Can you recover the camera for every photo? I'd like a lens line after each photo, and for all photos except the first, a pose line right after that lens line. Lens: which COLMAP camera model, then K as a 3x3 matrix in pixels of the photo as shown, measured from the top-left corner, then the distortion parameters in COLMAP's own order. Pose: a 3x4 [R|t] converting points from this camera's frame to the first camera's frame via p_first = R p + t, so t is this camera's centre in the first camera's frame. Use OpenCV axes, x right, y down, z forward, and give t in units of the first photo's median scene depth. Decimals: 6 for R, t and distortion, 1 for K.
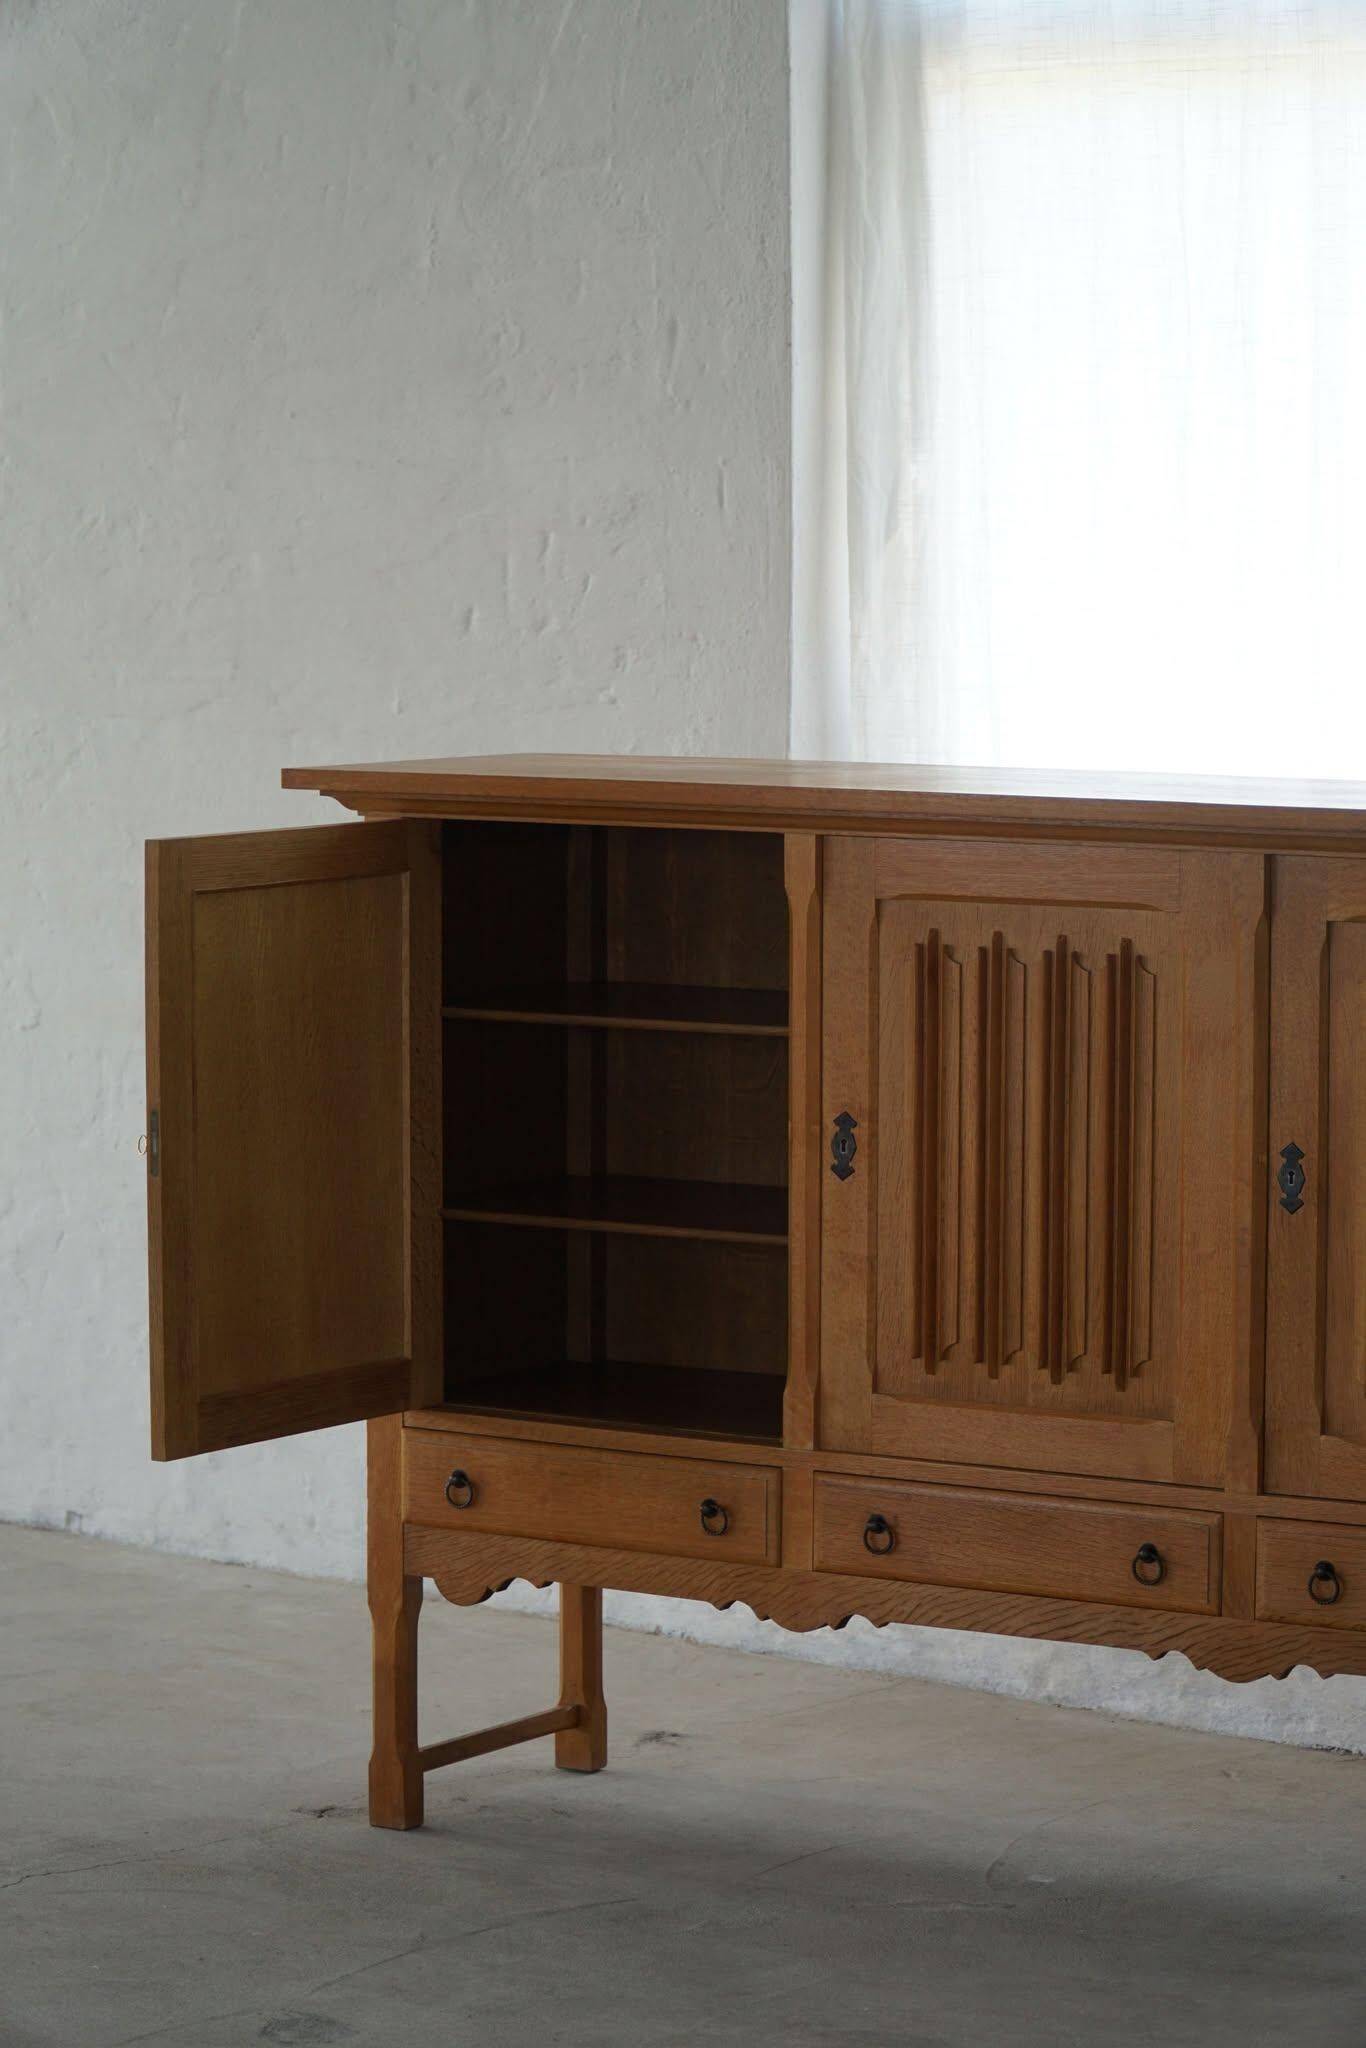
lens RADIAL K [[6159.8, 0, 748.2], [0, 6159.8, 1092.5], [0, 0, 1]] dist [-0.543542, -0.197450]
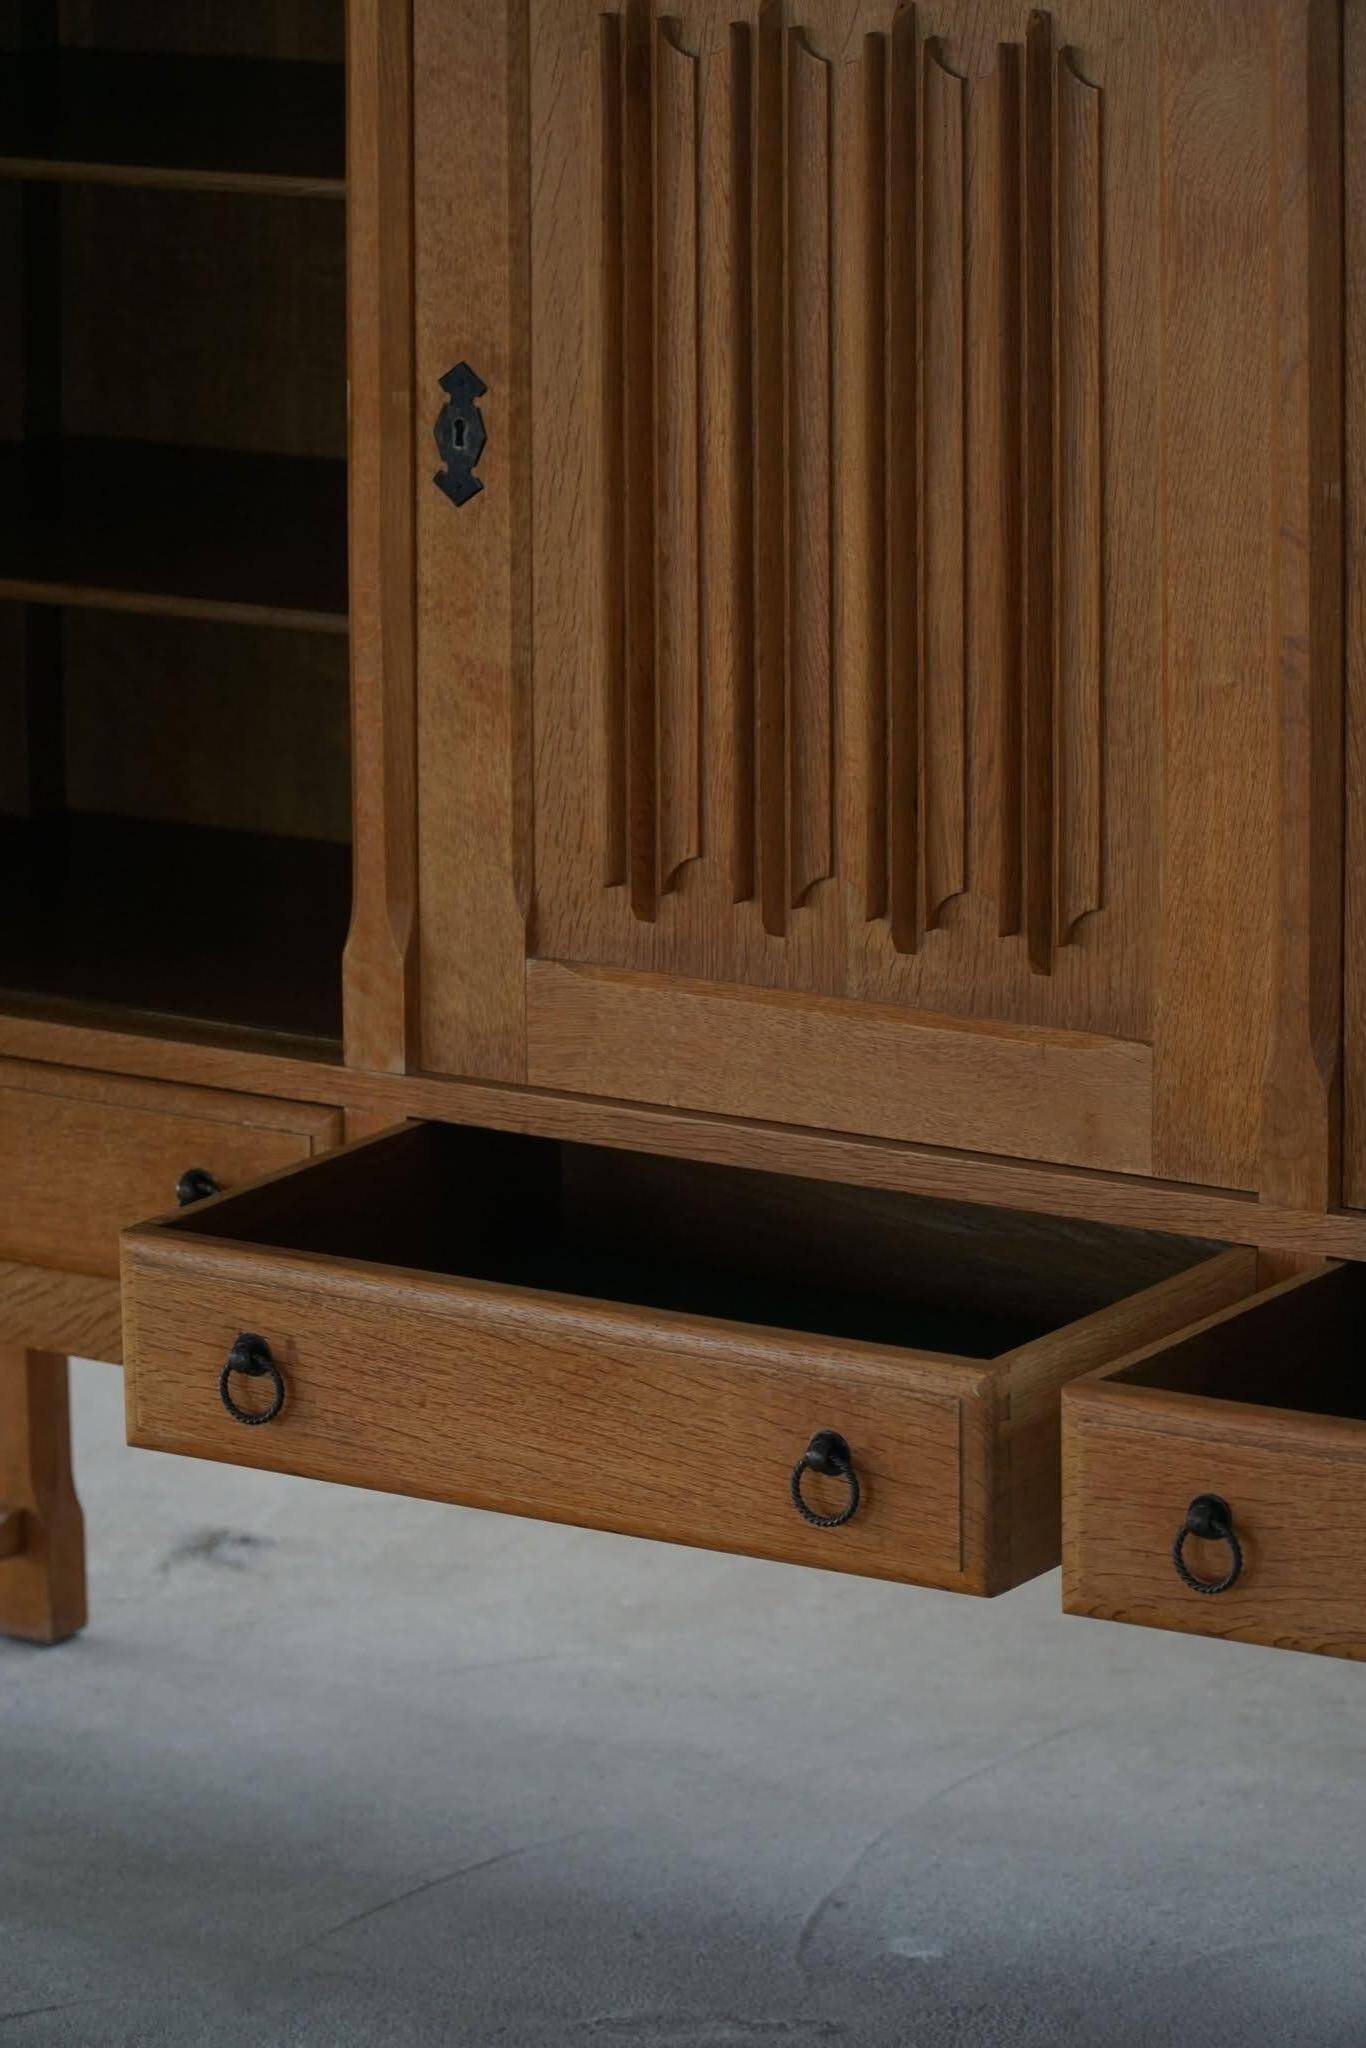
lens RADIAL K [[9198.9, 0, 683.0], [0, 9198.9, 1024.0], [0, 0, 1]] dist [-1.301917, 8.316158]
pose [[0.999615, -0.004848, -0.027336, 0.051664], [0.008255, 0.992004, 0.125935, -0.034567], [0.026507, -0.126112, 0.991662, 0.305097]]
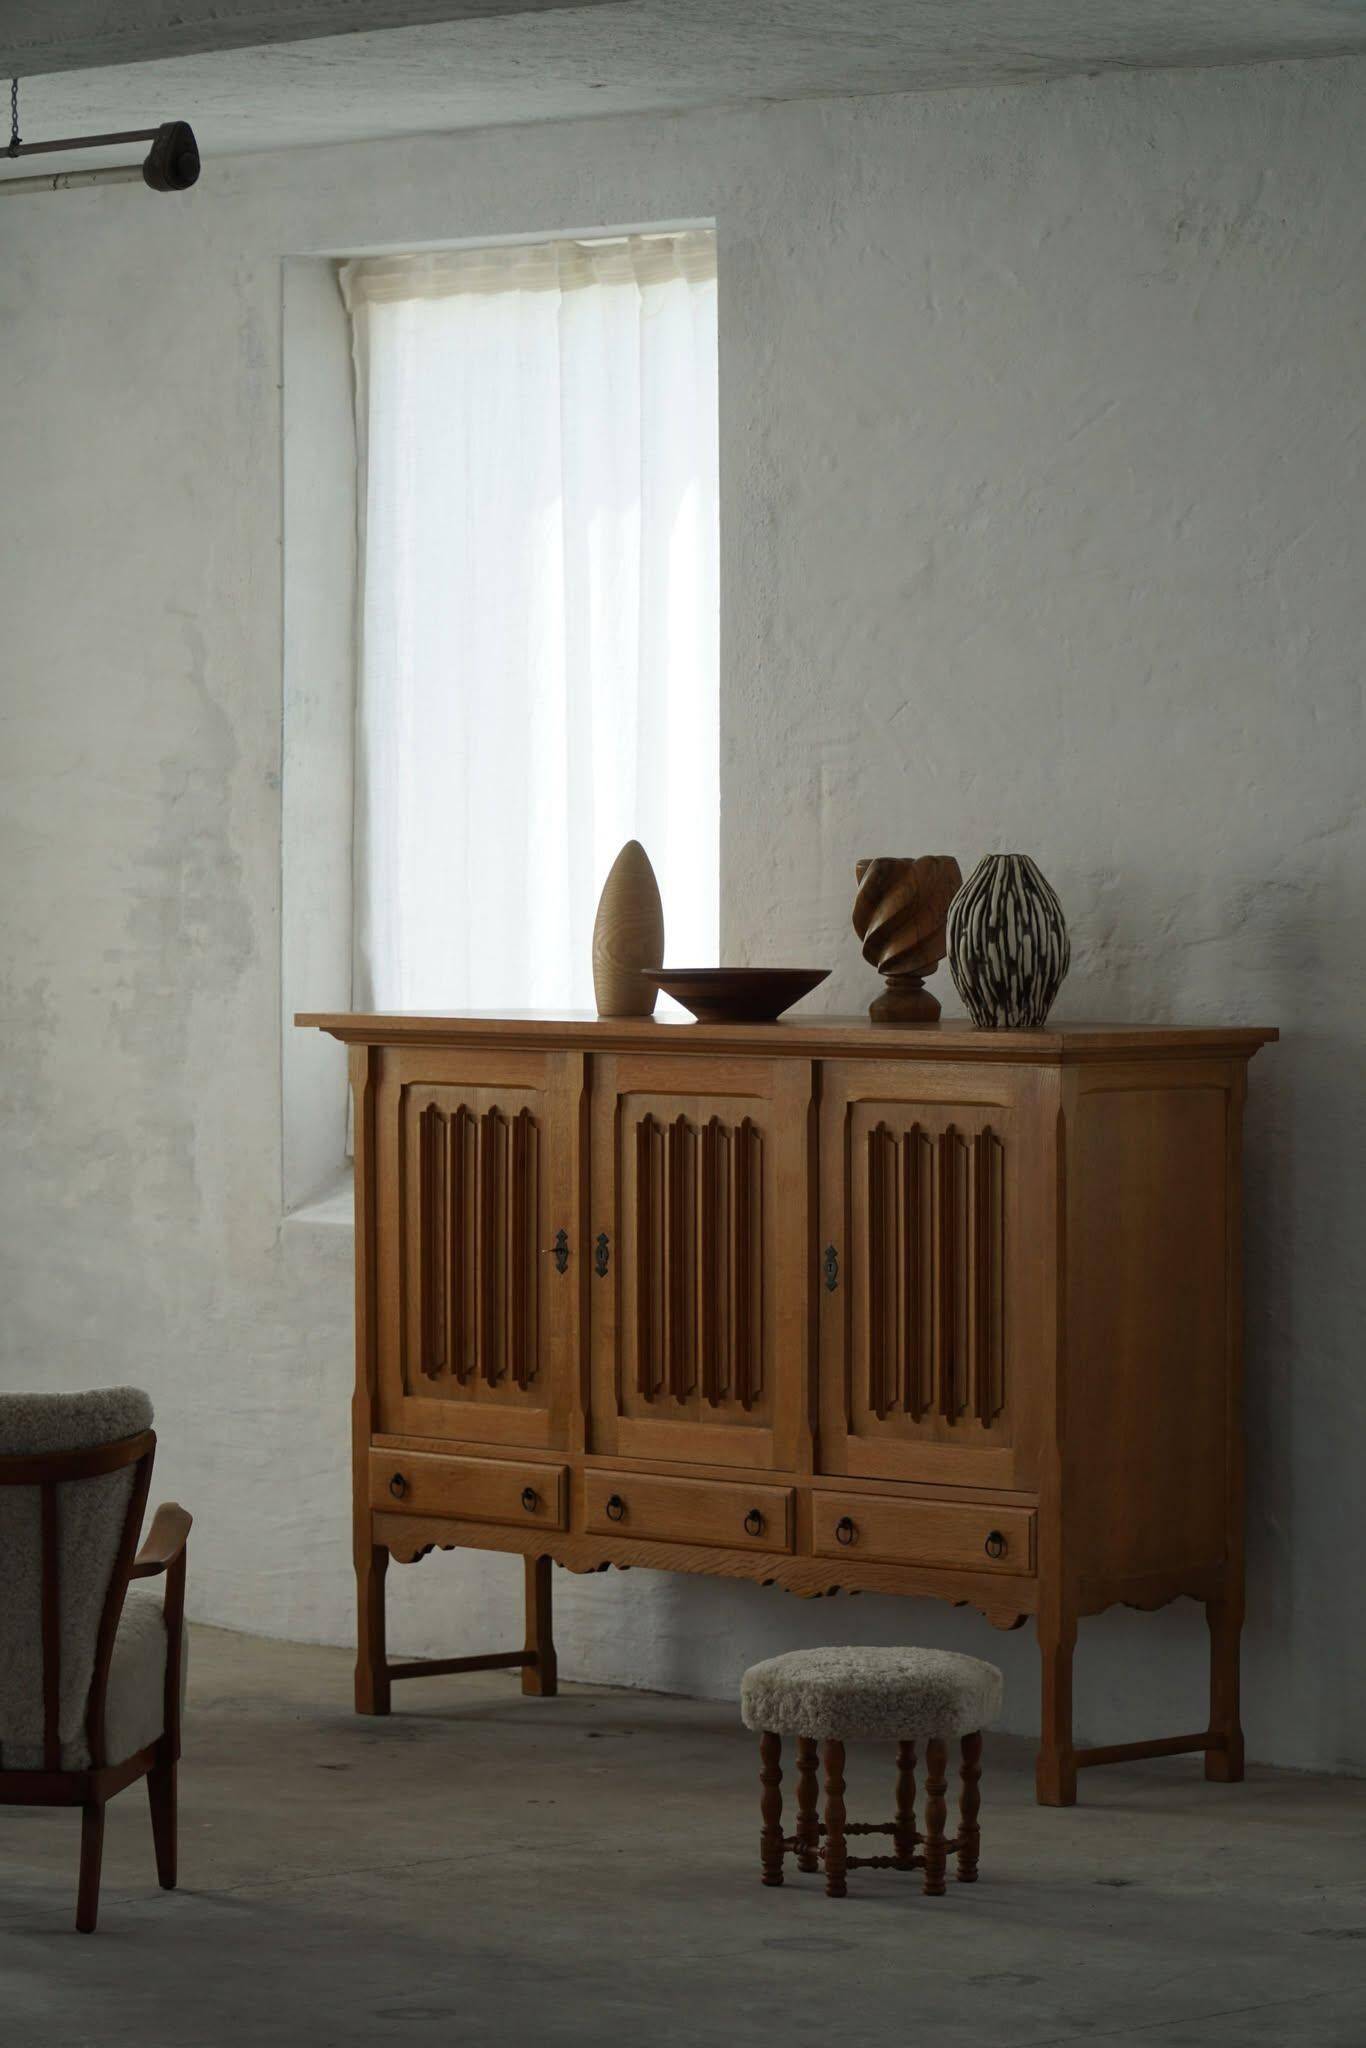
lens RADIAL K [[7098.2, 0, 683.0], [0, 7098.2, 1024.0], [0, 0, 1]] dist [-0.830317, 2.461547]
pose [[0.965950, -0.000077, -0.258729, 0.496104], [-0.019479, 0.997140, -0.073020, 0.080466], [0.257995, 0.075573, 0.963186, -0.710129]]
